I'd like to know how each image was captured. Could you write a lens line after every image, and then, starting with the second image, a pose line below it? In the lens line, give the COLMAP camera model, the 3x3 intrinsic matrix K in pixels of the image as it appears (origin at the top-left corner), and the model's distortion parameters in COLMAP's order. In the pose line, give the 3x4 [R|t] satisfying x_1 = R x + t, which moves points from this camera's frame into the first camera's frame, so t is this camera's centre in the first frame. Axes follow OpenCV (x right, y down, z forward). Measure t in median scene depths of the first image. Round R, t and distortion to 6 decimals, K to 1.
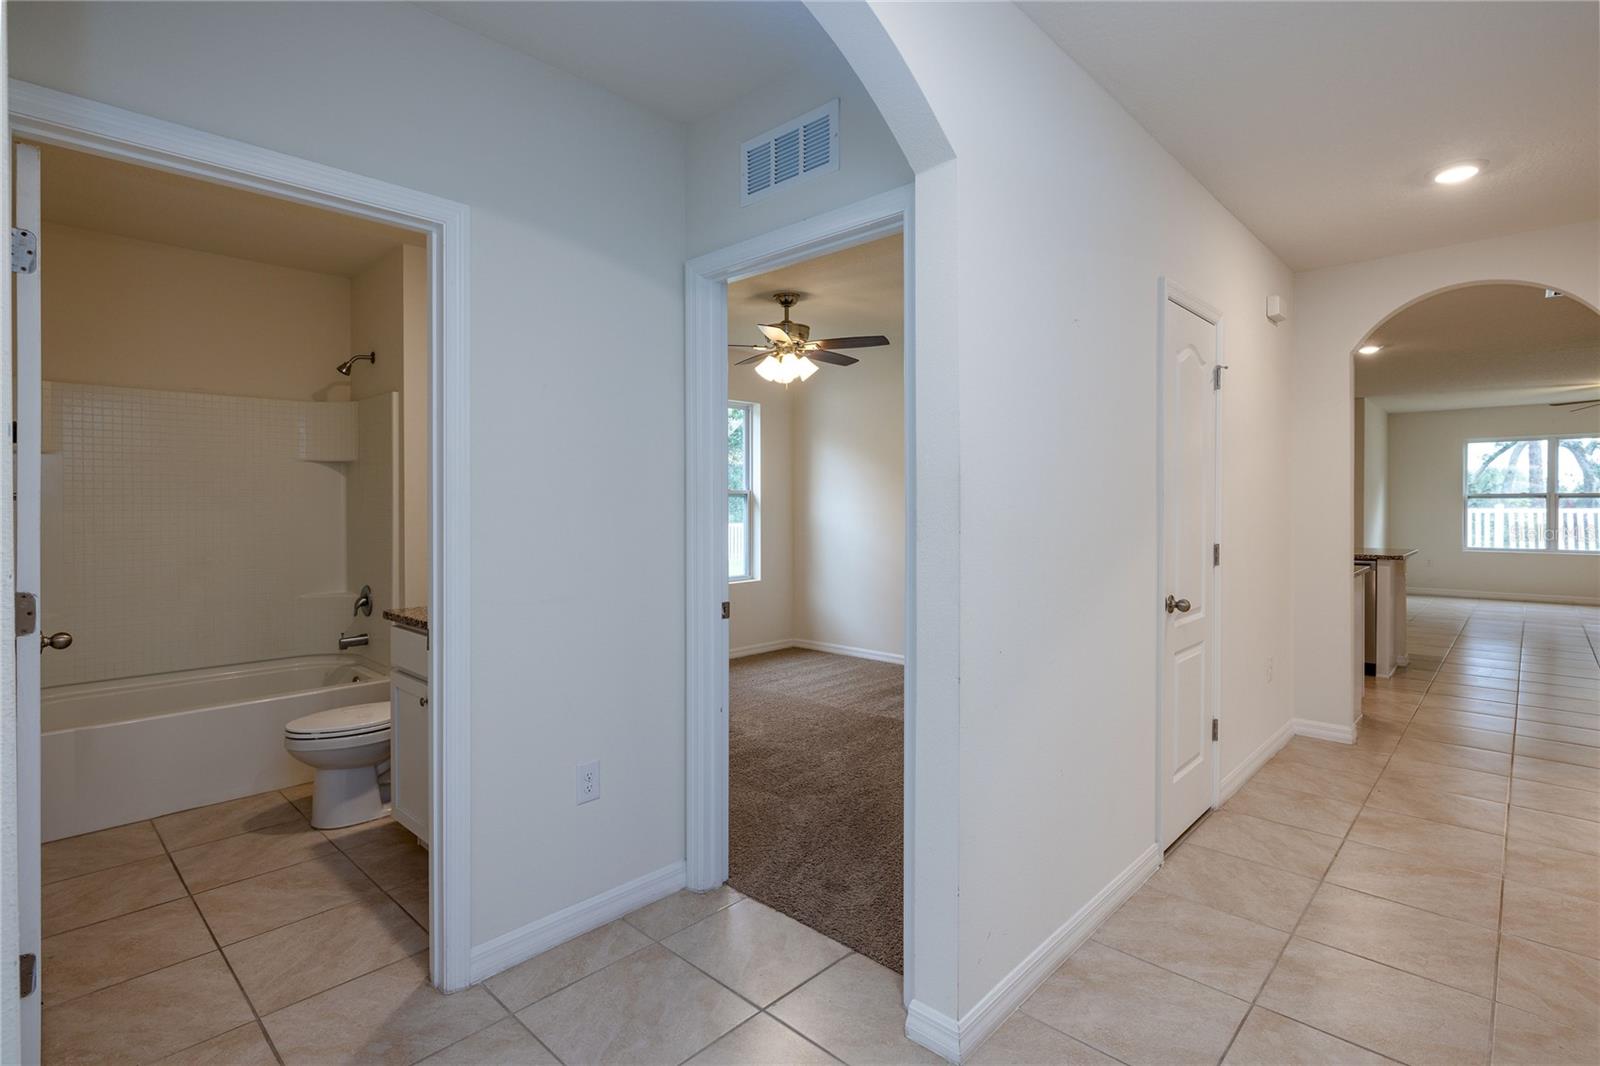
lens RADIAL K [[779.6, 0, 804.5], [0, 779.6, 512.6], [0, 0, 1]] dist [-0.012135, -0.000585]
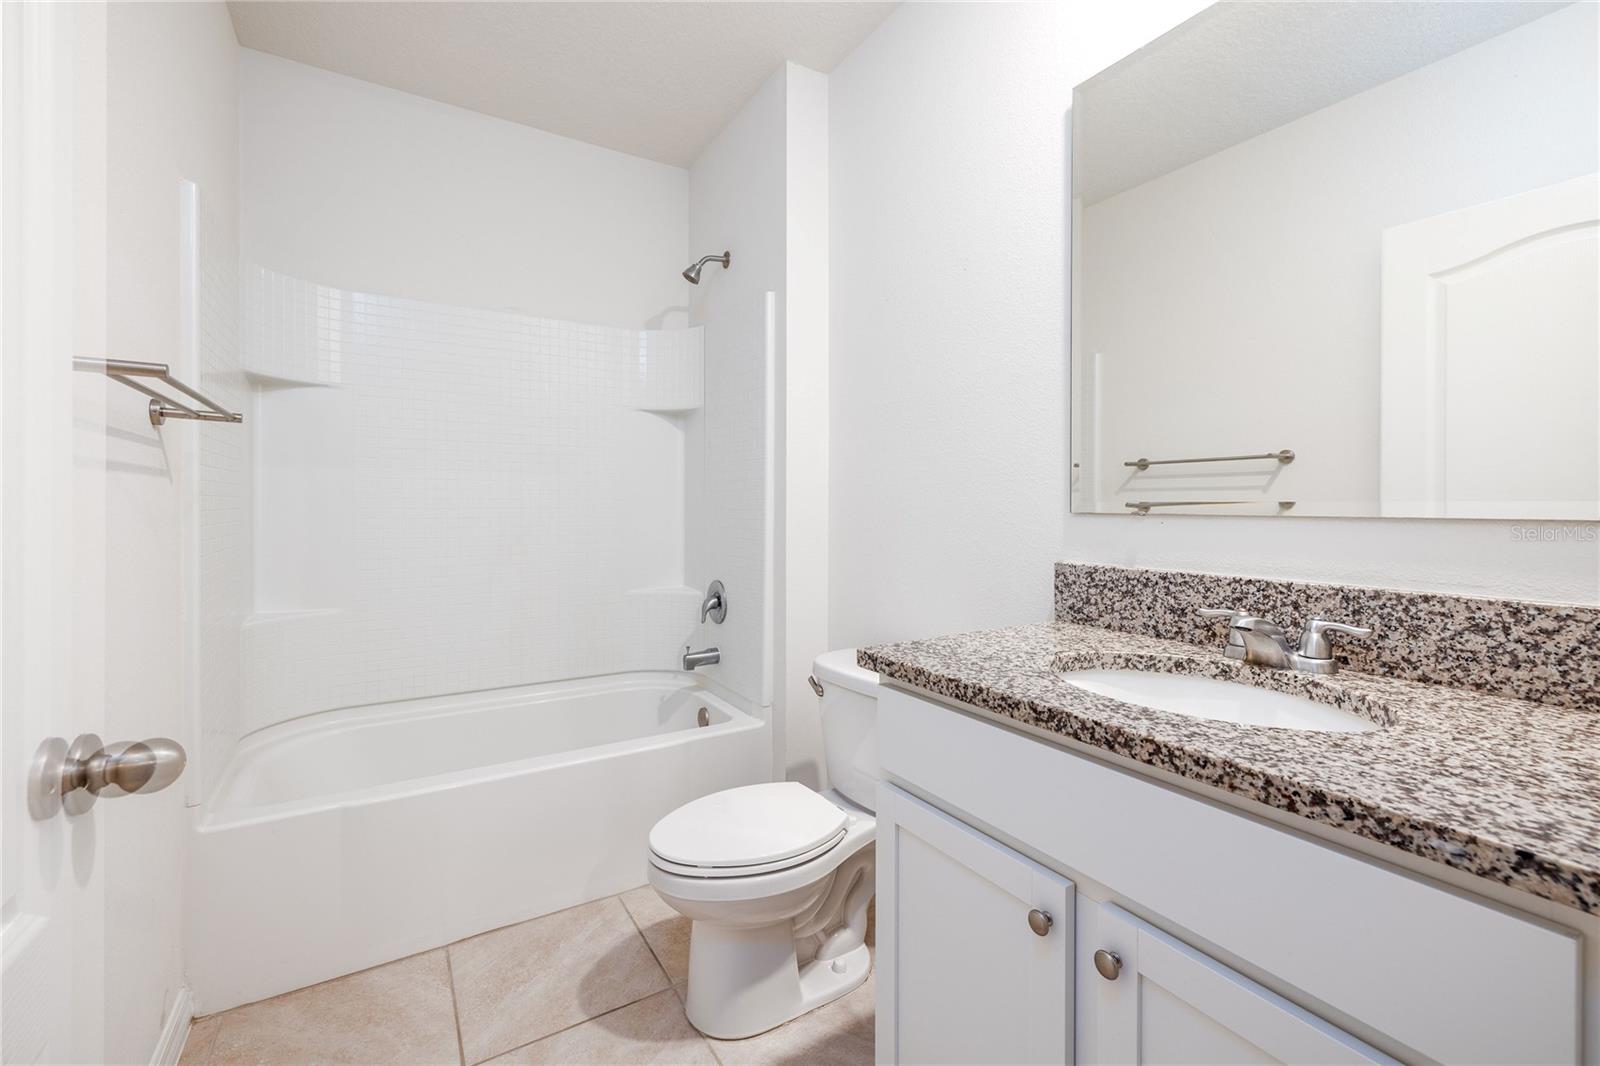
lens RADIAL K [[676.5, 0, 796.7], [0, 676.5, 522.7], [0, 0, 1]] dist [-0.001477, -0.000024]
pose [[0.964835, 0.013205, -0.262525, -0.335277], [-0.008922, 0.999807, 0.017497, 0.029808], [0.262705, -0.014539, 0.964767, 0.425723]]
